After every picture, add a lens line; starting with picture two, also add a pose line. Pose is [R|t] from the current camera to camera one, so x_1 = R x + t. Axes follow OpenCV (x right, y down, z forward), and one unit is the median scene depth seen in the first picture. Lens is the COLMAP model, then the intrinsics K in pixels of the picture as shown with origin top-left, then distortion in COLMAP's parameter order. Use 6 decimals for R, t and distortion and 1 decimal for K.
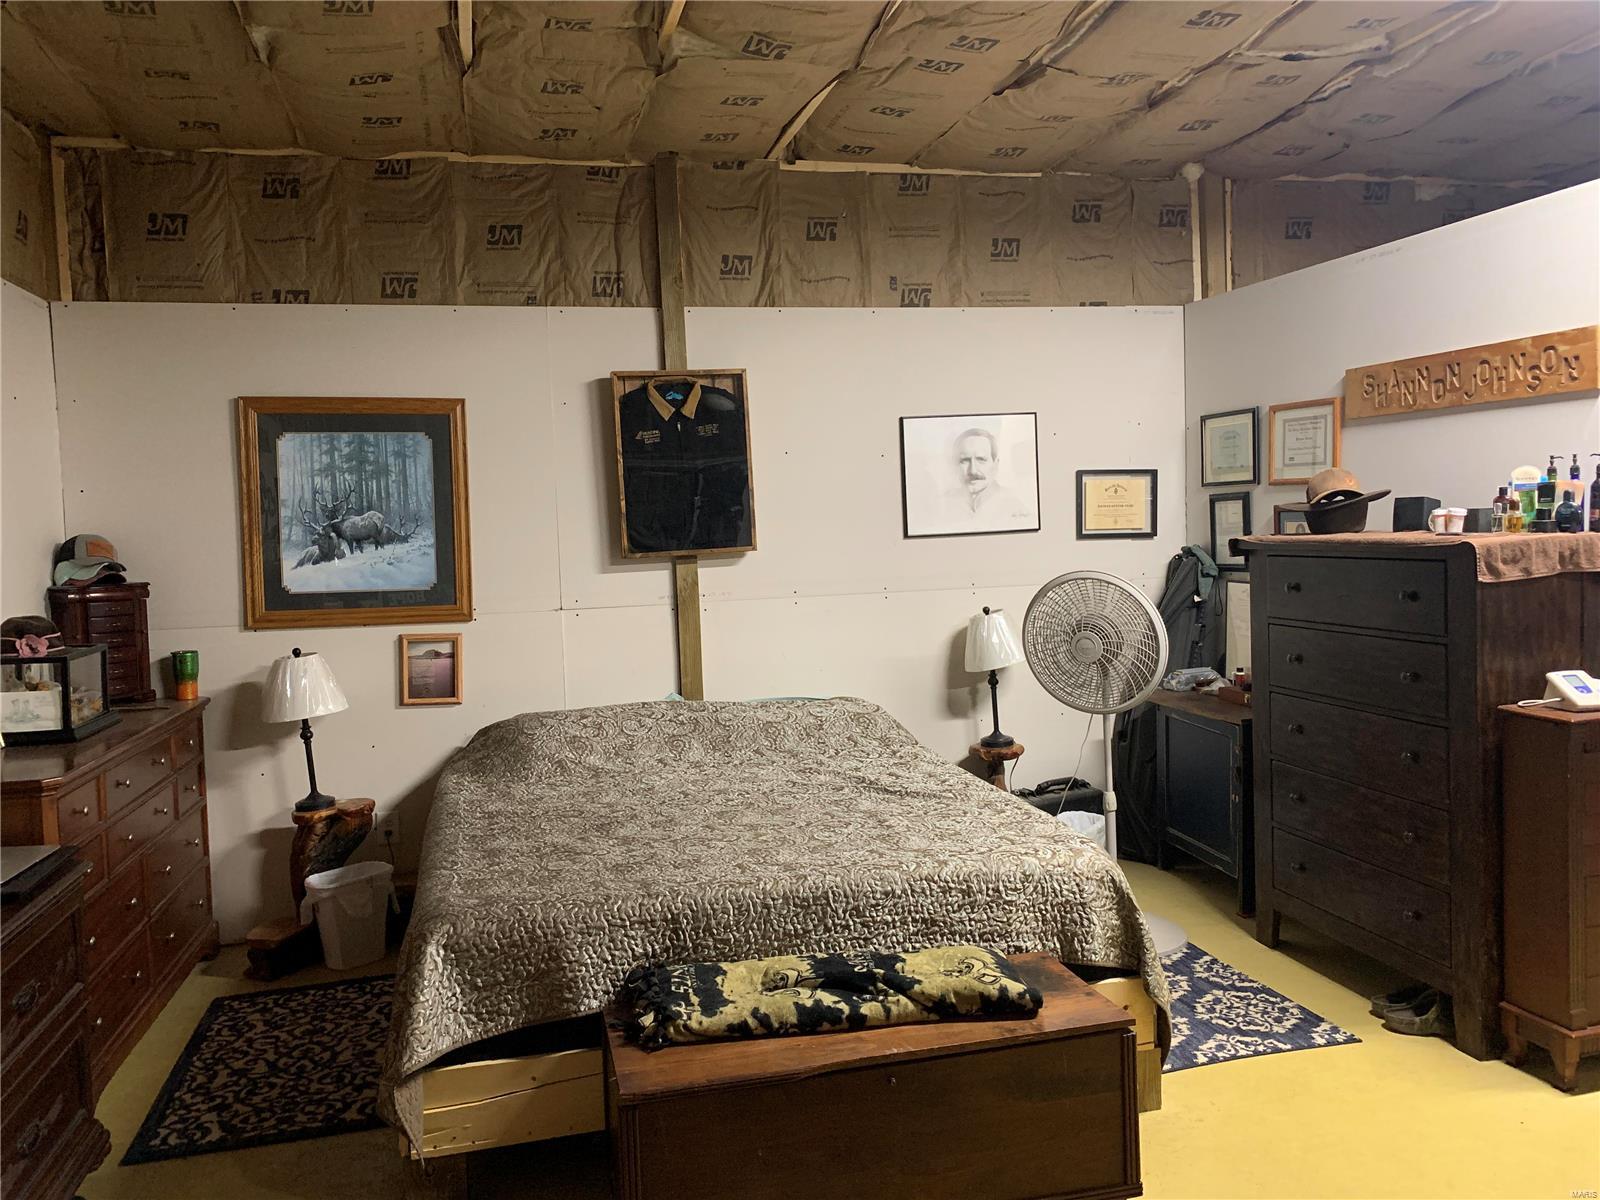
lens RADIAL K [[1215.0, 0, 800.6], [0, 1215.0, 592.2], [0, 0, 1]] dist [0.021024, -0.020336]
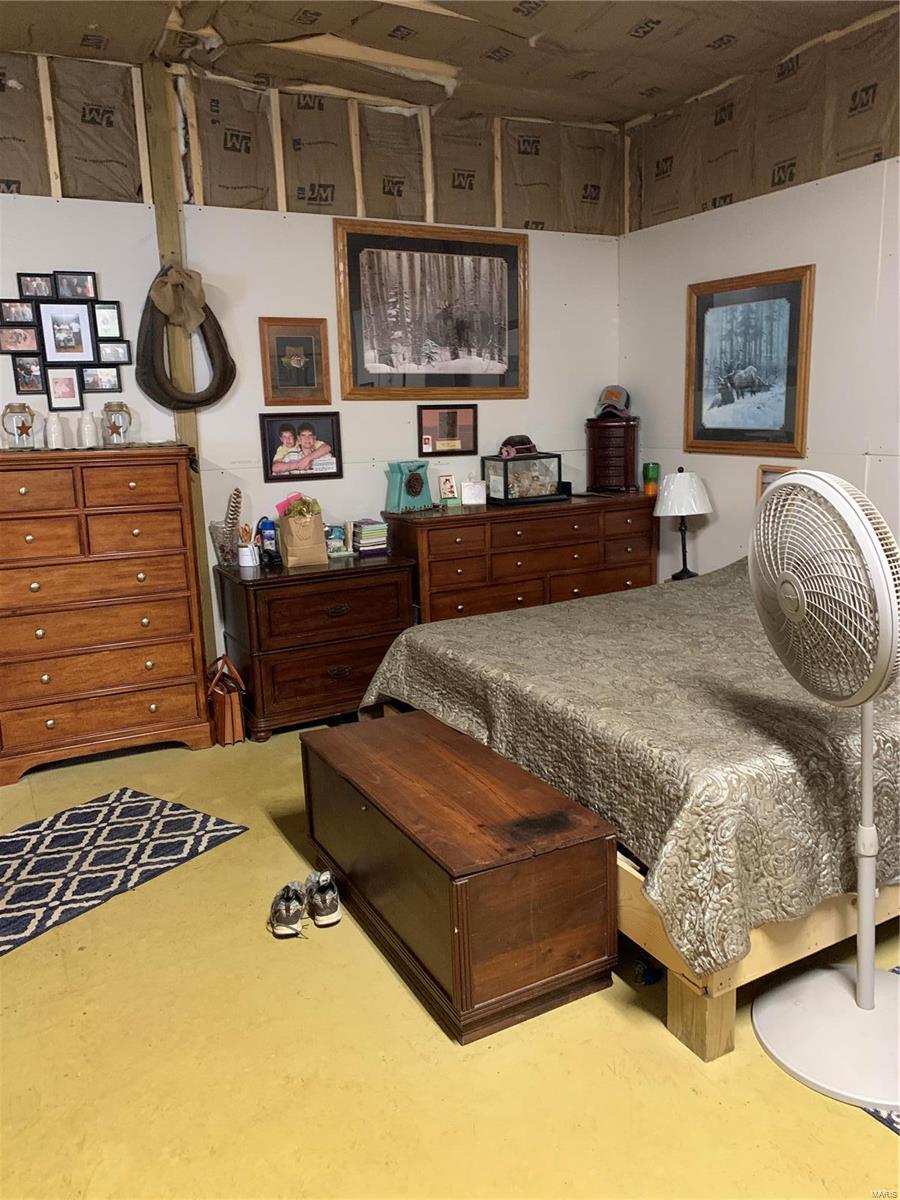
lens RADIAL K [[911.3, 0, 452.5], [0, 911.3, 601.2], [0, 0, 1]] dist [0.021024, -0.020336]
pose [[0.254634, 0.225616, -0.940350, 0.537919], [-0.032877, 0.973861, 0.224754, -0.031246], [0.966478, -0.026314, 0.255396, 0.442290]]
